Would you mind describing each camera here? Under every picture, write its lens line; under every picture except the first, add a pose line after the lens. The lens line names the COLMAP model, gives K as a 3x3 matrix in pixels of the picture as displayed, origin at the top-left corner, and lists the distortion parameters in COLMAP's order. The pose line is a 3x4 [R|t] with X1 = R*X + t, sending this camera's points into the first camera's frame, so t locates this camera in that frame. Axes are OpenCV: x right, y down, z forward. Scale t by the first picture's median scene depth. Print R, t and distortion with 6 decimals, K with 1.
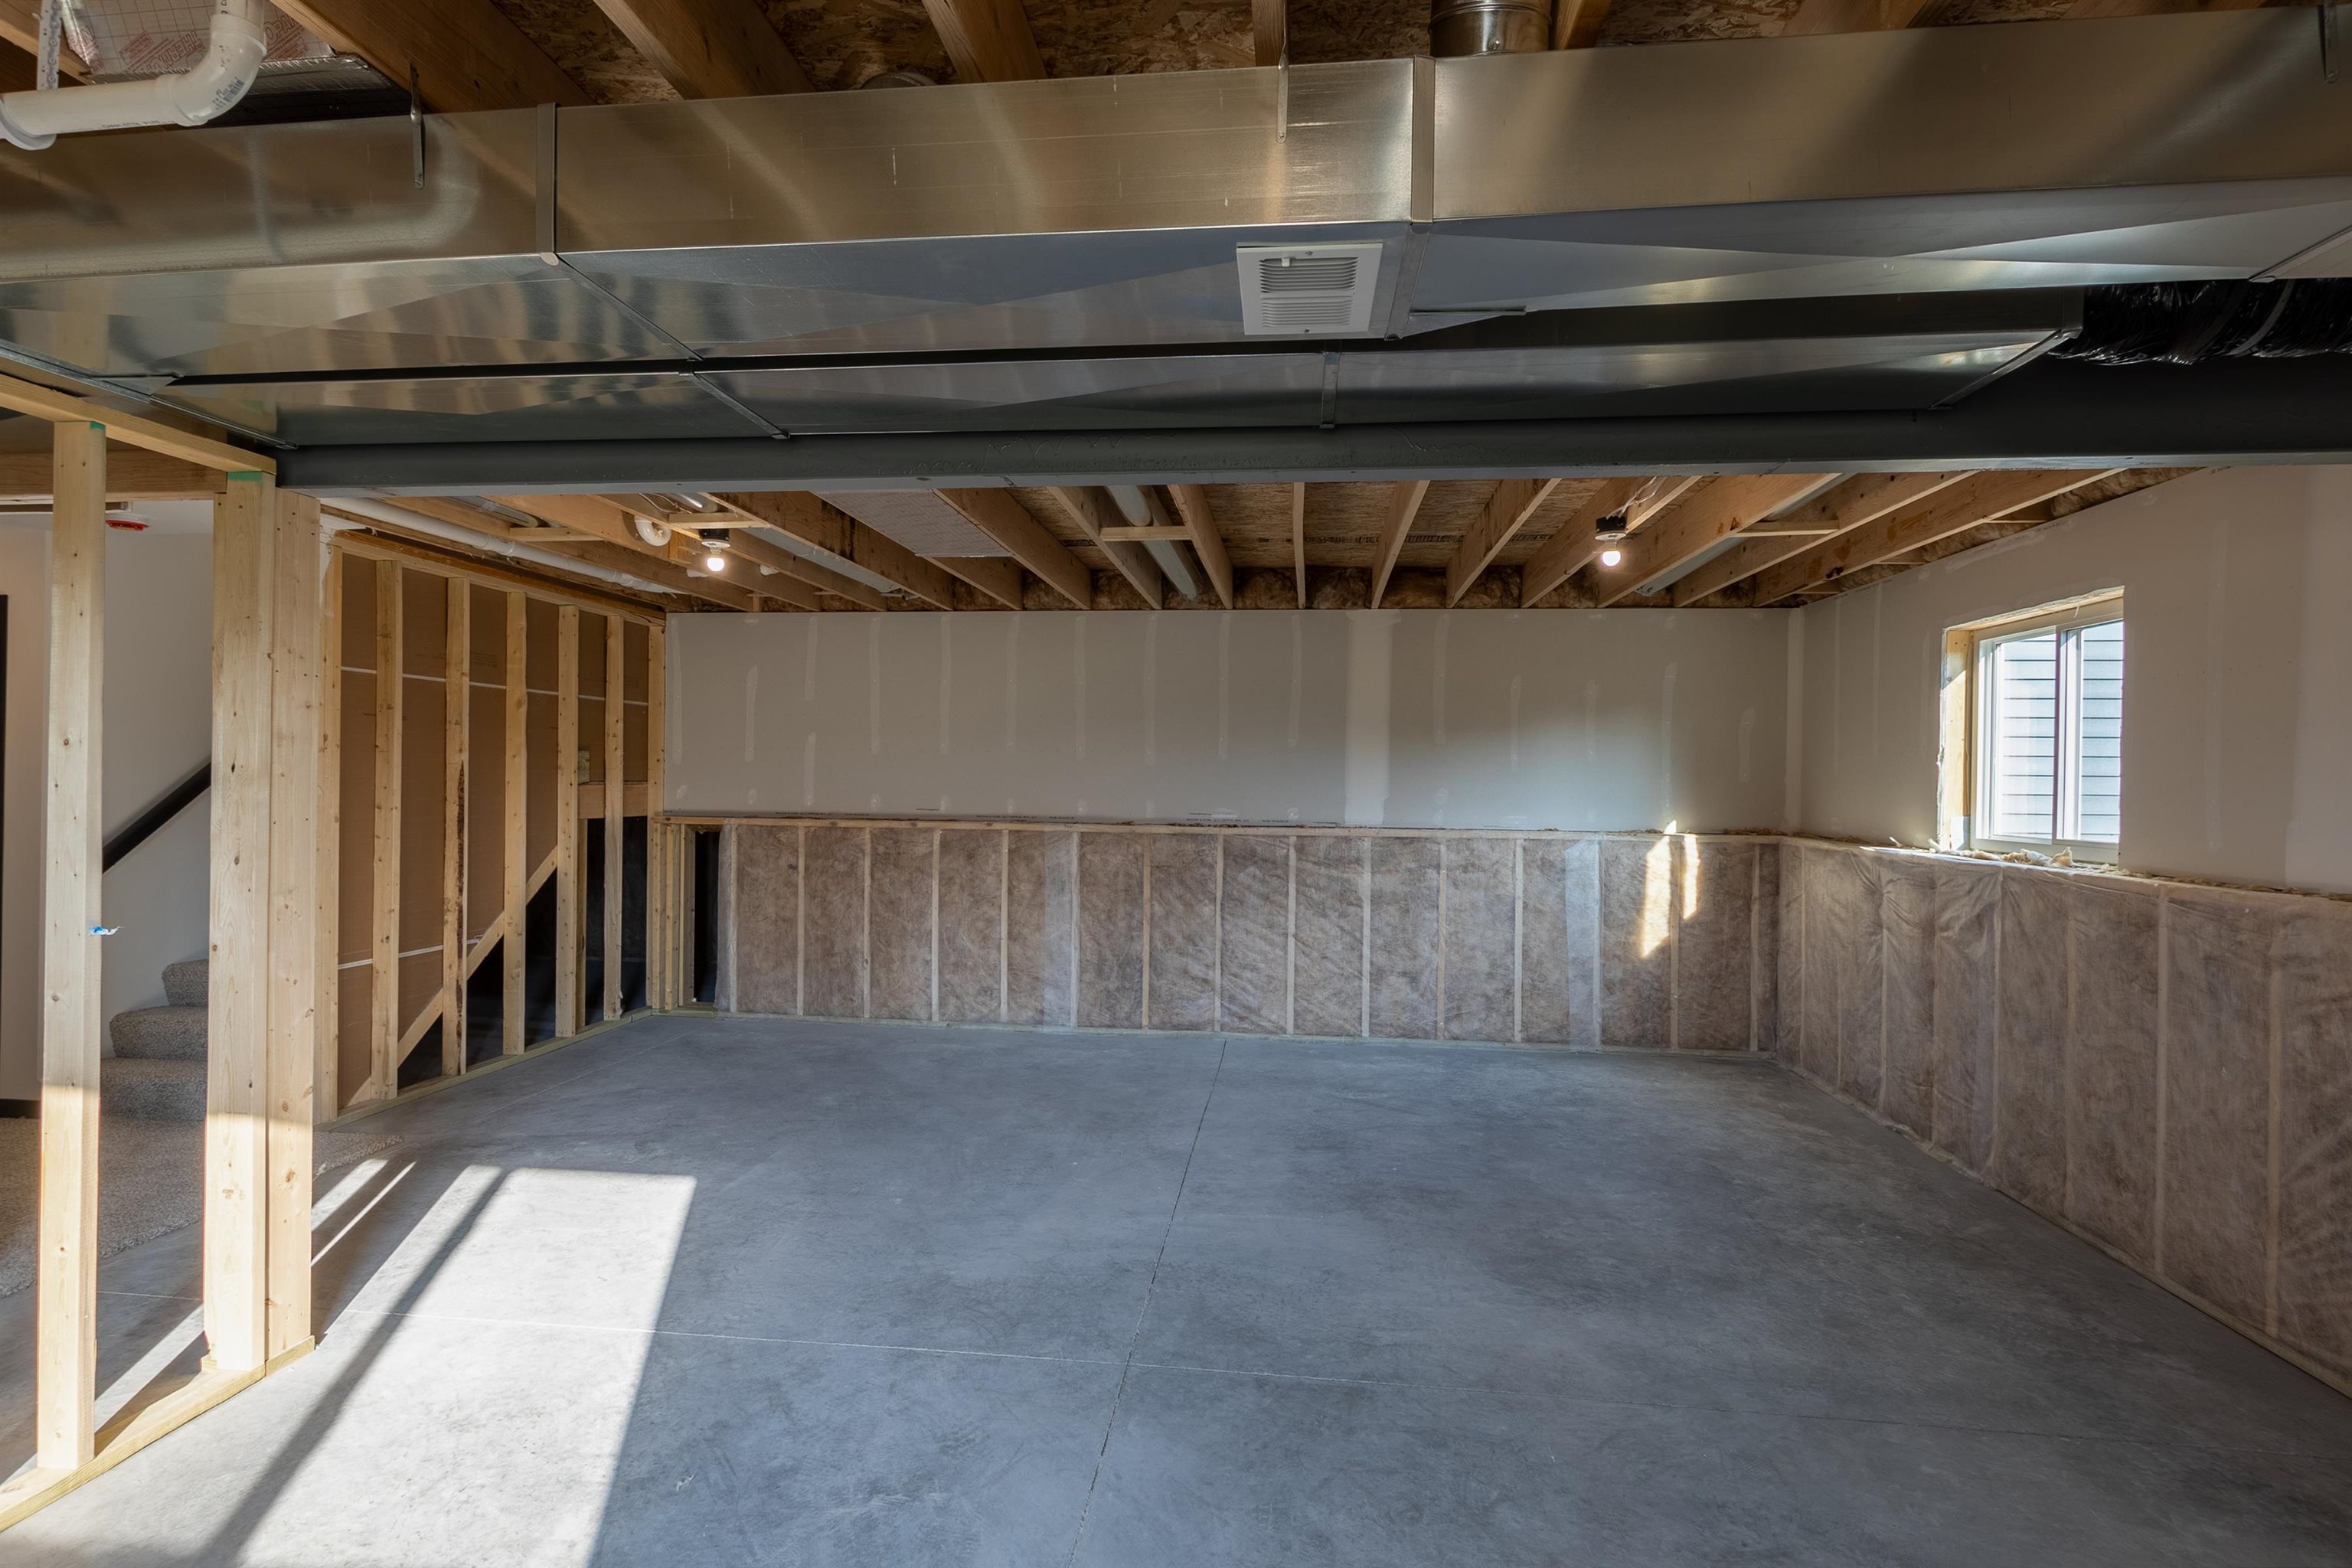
lens RADIAL K [[1199.2, 0, 1176.3], [0, 1199.2, 772.0], [0, 0, 1]] dist [0.002724, -0.005061]
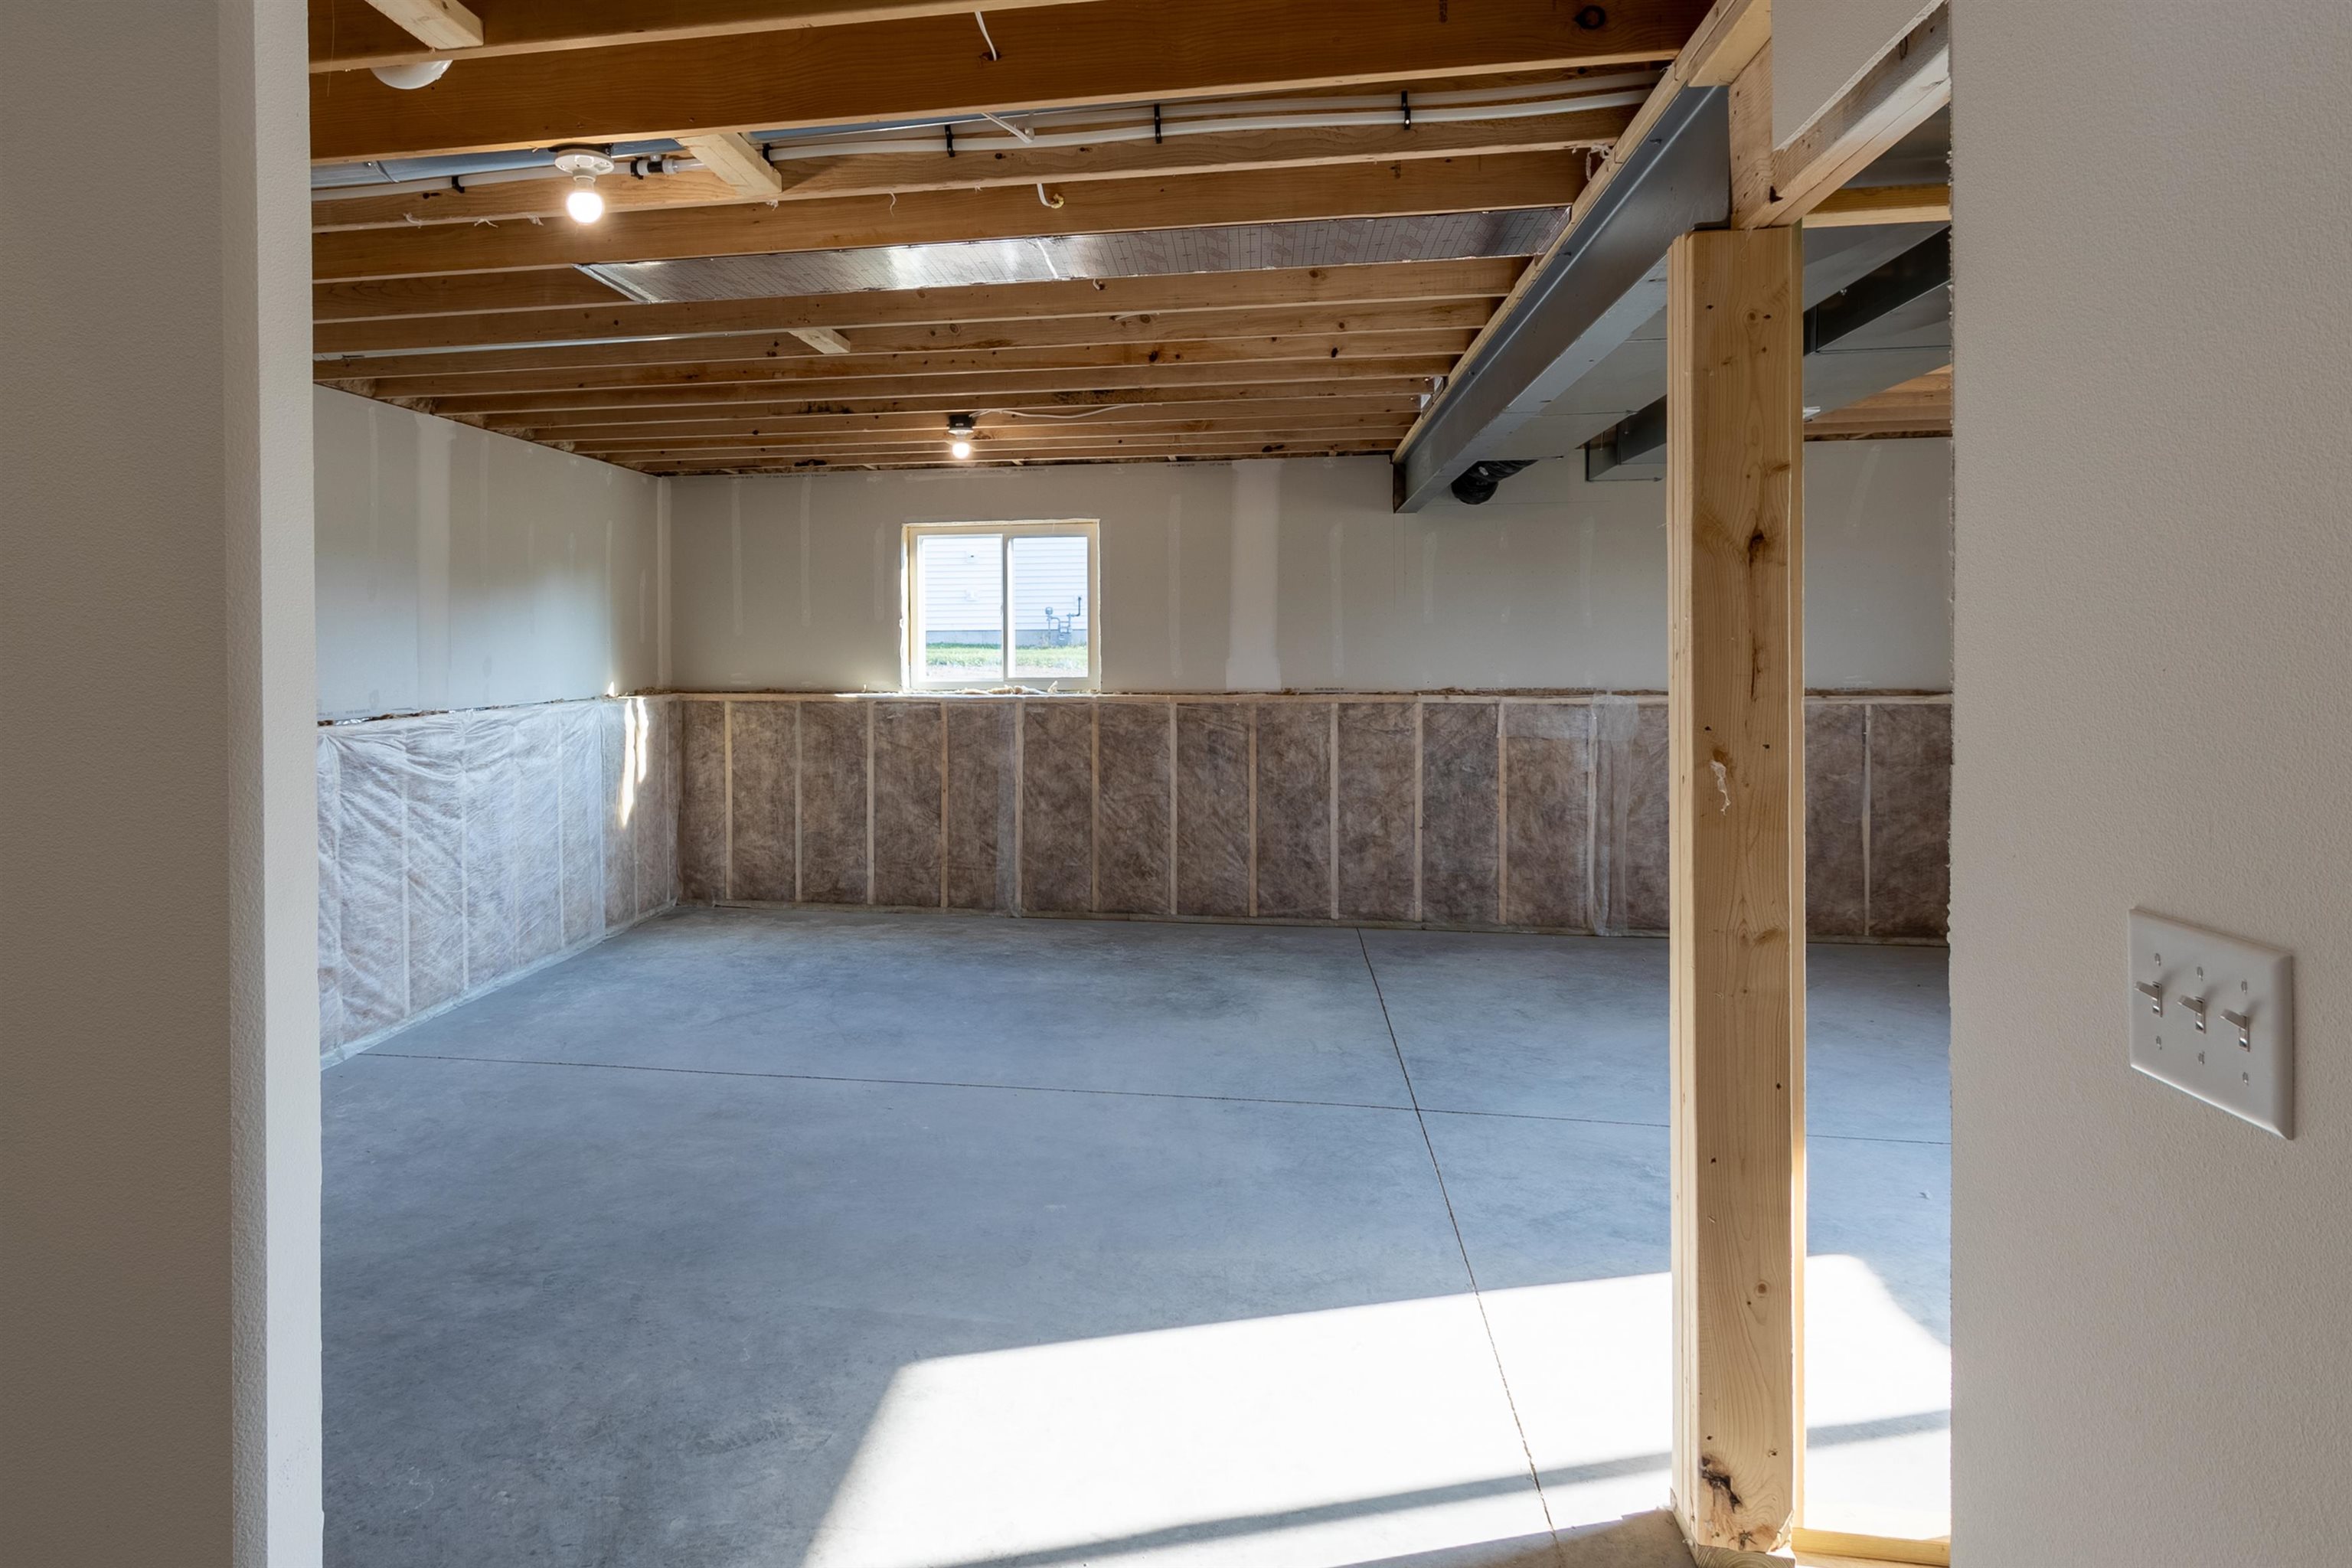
lens RADIAL K [[1247.9, 0, 1177.7], [0, 1247.9, 648.7], [0, 0, 1]] dist [-0.005316, -0.001635]
pose [[0.058539, -0.017264, 0.998136, -0.718152], [0.001851, 0.999851, 0.017185, -0.005952], [-0.998283, 0.000841, 0.058562, 0.624222]]
